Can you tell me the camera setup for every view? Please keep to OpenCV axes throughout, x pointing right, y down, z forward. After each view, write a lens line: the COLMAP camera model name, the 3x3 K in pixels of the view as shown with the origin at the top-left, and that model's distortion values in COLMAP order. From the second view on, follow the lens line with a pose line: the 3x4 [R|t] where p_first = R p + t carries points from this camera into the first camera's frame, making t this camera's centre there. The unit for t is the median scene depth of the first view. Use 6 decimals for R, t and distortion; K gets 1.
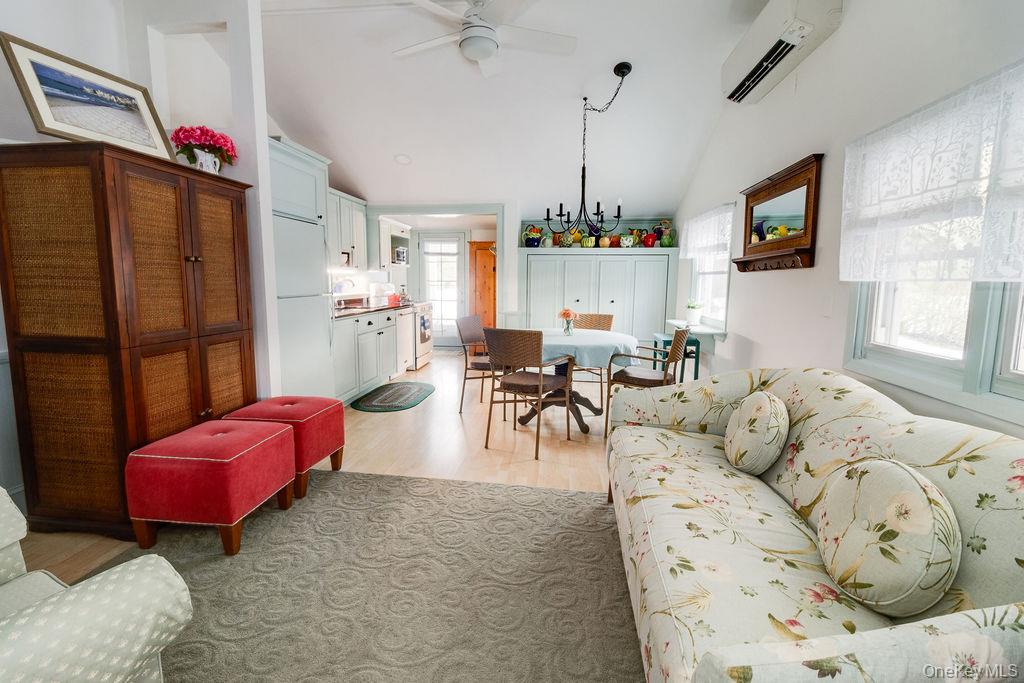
lens RADIAL K [[499.9, 0, 512.0], [0, 499.9, 341.5], [0, 0, 1]] dist [-0.000923, -0.000050]
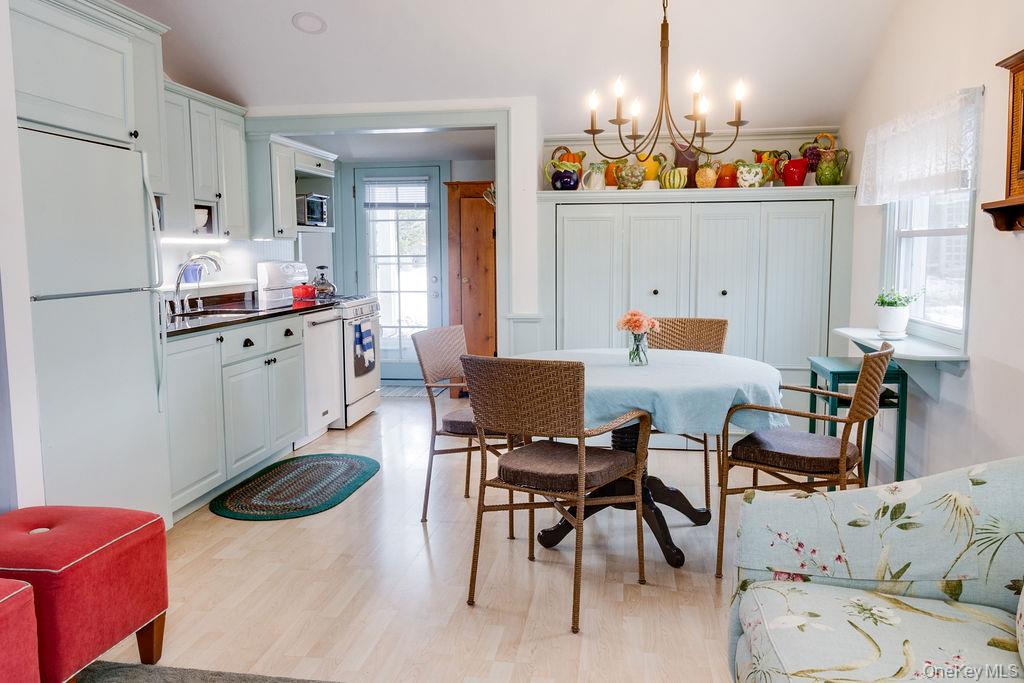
lens RADIAL K [[843.2, 0, 512.0], [0, 843.2, 341.5], [0, 0, 1]] dist [0.005751, 0.003528]
pose [[0.999333, -0.011998, -0.034499, 0.016295], [0.011470, 0.999815, -0.015458, -0.022650], [0.034678, 0.015052, 0.999285, 0.155676]]
